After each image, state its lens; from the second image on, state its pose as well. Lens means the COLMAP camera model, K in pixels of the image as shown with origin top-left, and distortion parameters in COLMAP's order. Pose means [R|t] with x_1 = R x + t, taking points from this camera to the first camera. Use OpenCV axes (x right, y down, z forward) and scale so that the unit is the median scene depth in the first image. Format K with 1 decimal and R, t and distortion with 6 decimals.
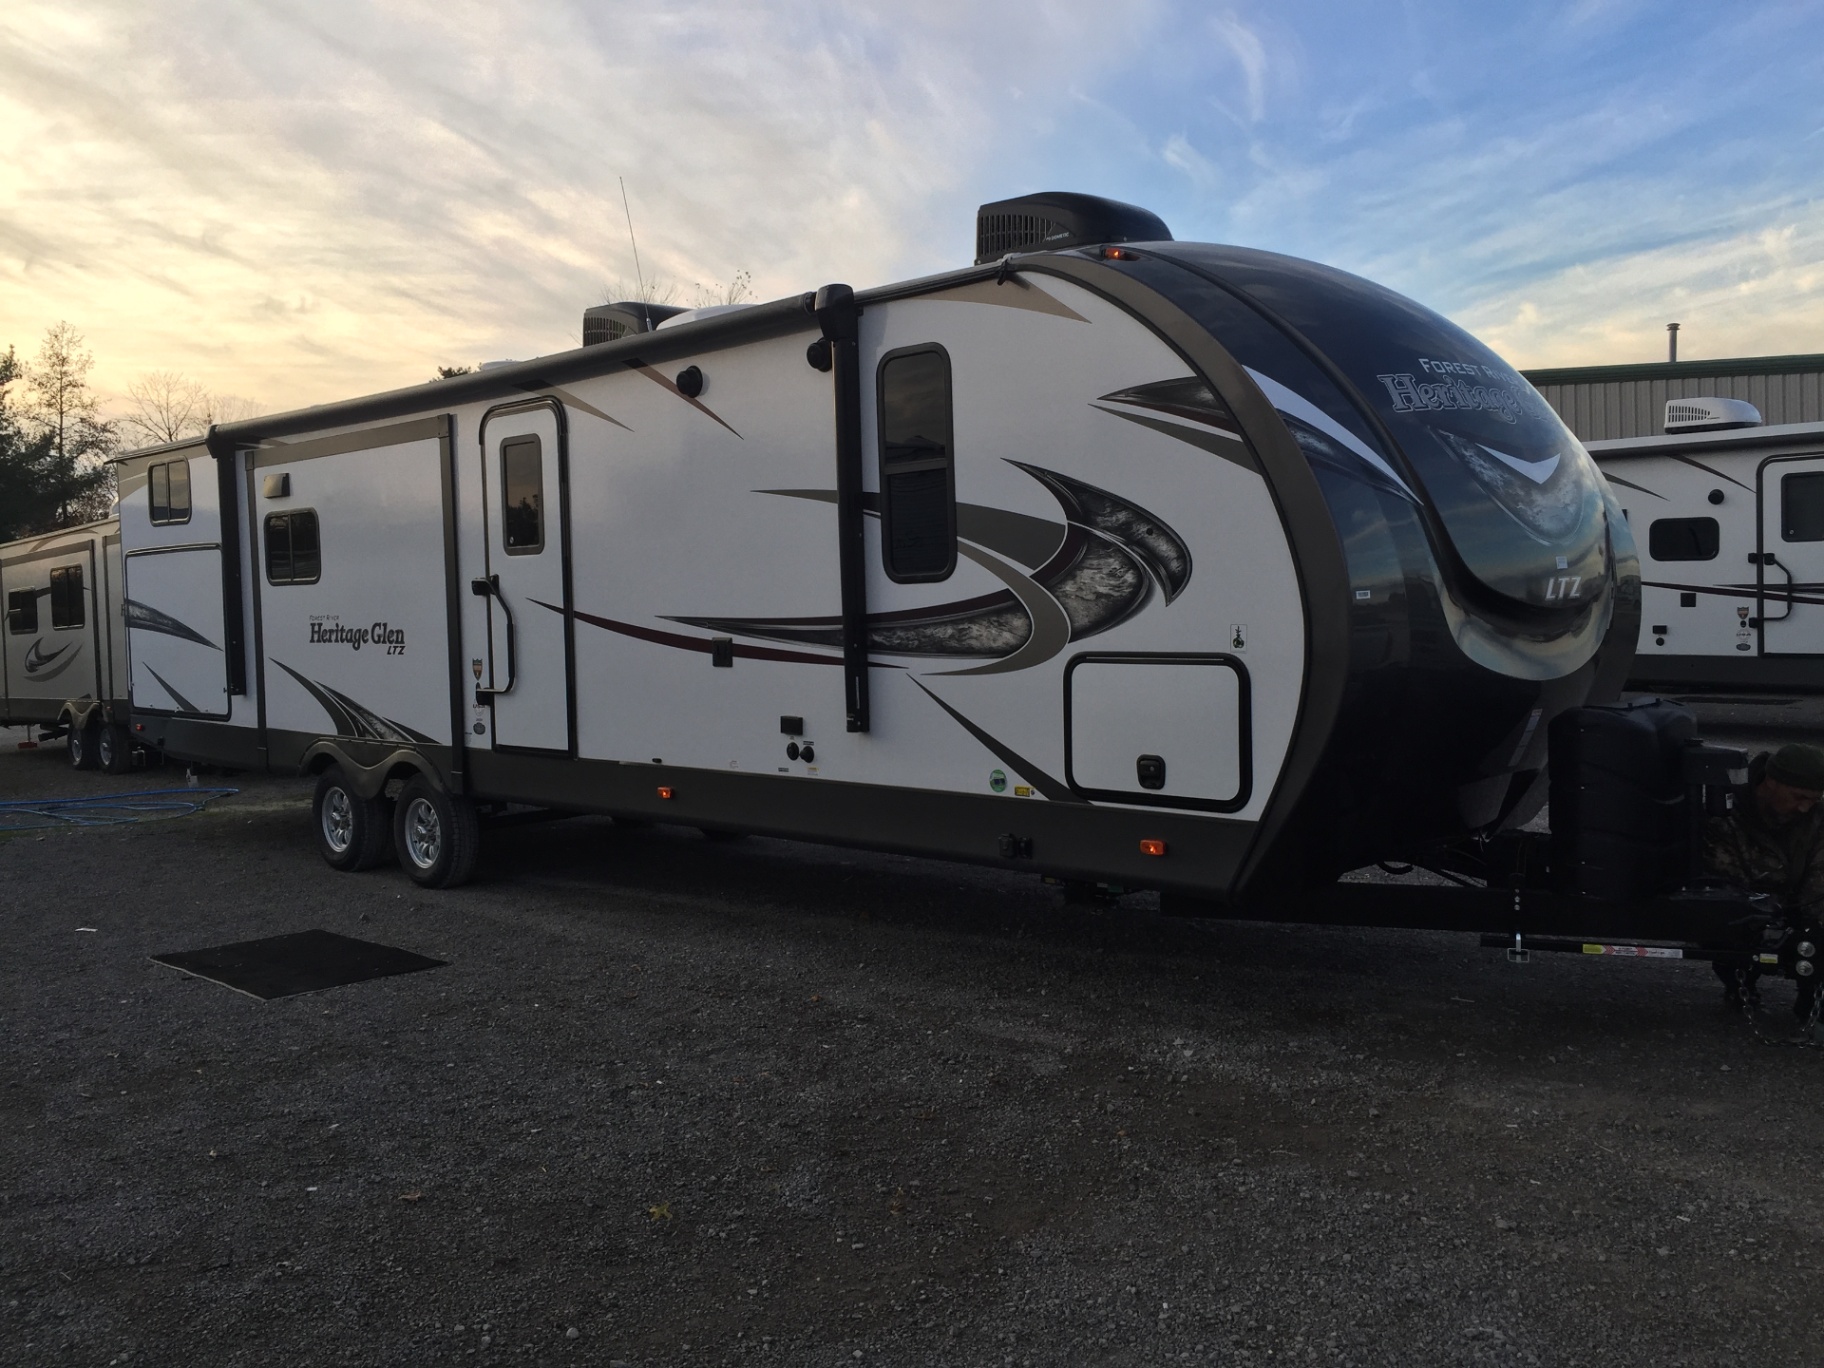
lens RADIAL K [[1483.9, 0, 849.7], [0, 1483.9, 705.3], [0, 0, 1]] dist [0.000489, -0.001340]
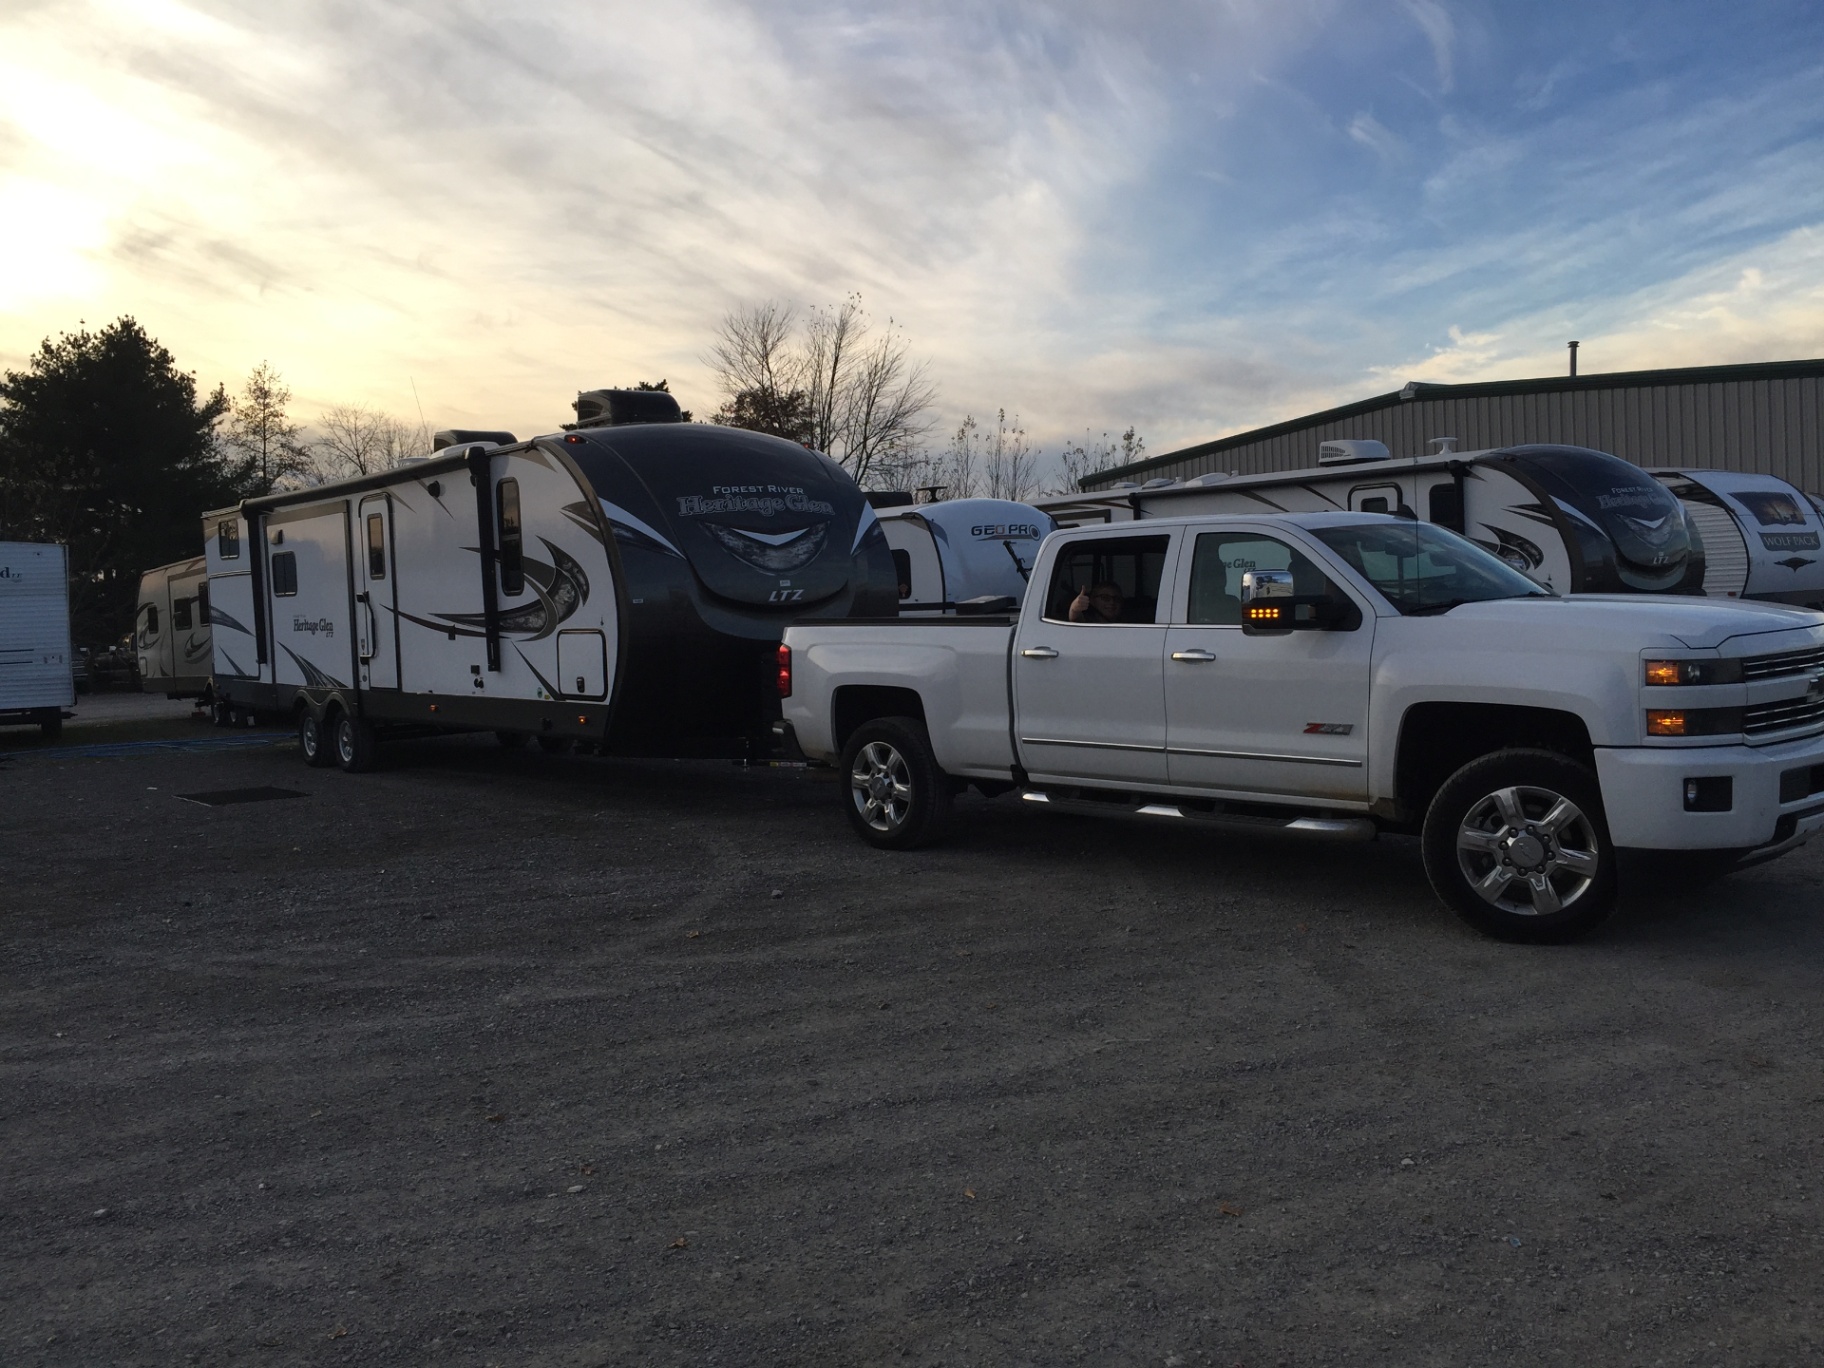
lens RADIAL K [[1519.5, 0, 912.0], [0, 1519.5, 684.0], [0, 0, 1]] dist [0.027367, -0.010088]
pose [[0.993699, -0.007202, -0.111846, 0.516358], [0.006159, 0.999934, -0.009667, 0.038073], [0.111908, 0.008917, 0.993679, -0.624804]]
